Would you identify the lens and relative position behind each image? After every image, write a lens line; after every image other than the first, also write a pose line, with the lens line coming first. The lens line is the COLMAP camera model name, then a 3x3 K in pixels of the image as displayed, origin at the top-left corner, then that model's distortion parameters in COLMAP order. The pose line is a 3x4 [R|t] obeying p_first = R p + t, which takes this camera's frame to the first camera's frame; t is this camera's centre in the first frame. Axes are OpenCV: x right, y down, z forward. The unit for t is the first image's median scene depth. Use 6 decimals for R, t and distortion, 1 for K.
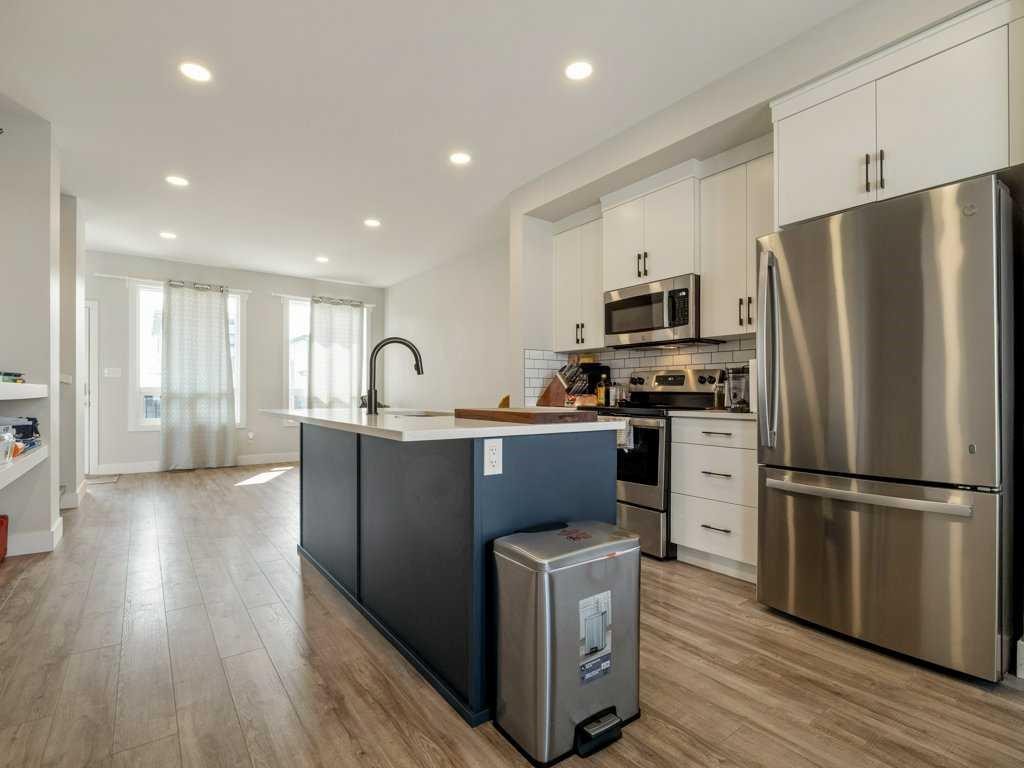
lens RADIAL K [[496.5, 0, 497.3], [0, 496.5, 396.8], [0, 0, 1]] dist [-0.008939, -0.001340]
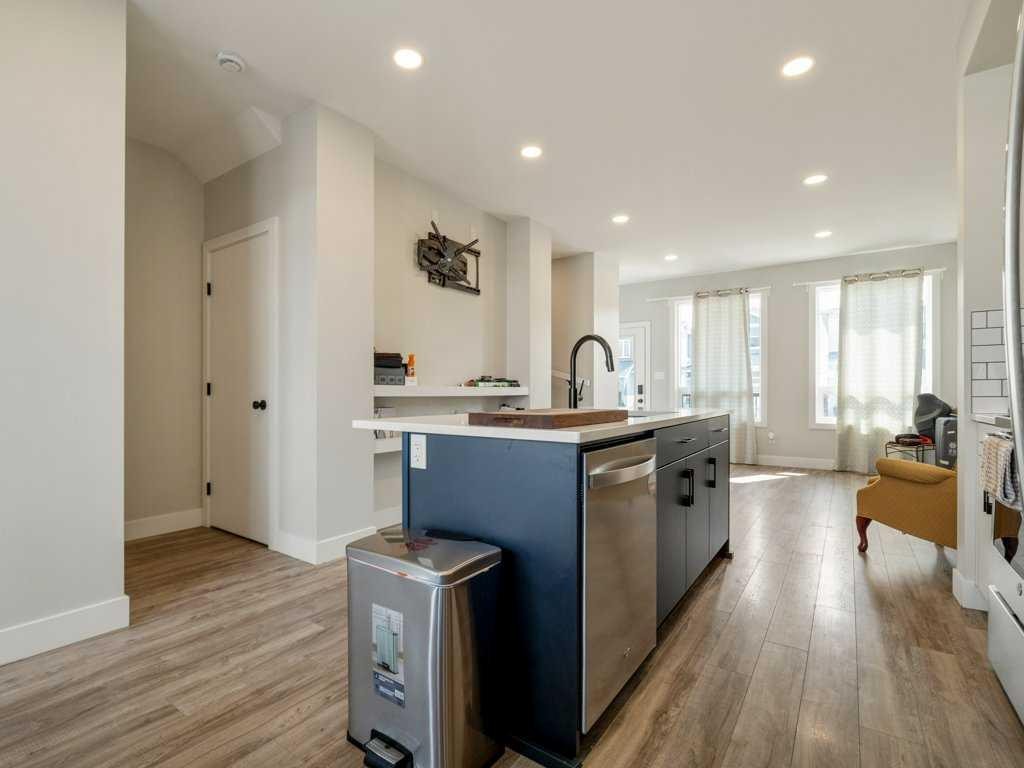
lens RADIAL K [[496.5, 0, 507.7], [0, 496.5, 394.0], [0, 0, 1]] dist [-0.008939, -0.001340]
pose [[0.333375, -0.002004, -0.942792, 0.263480], [-0.001595, 0.999995, -0.002690, 0.000250], [0.942793, 0.002401, 0.333370, 0.206991]]
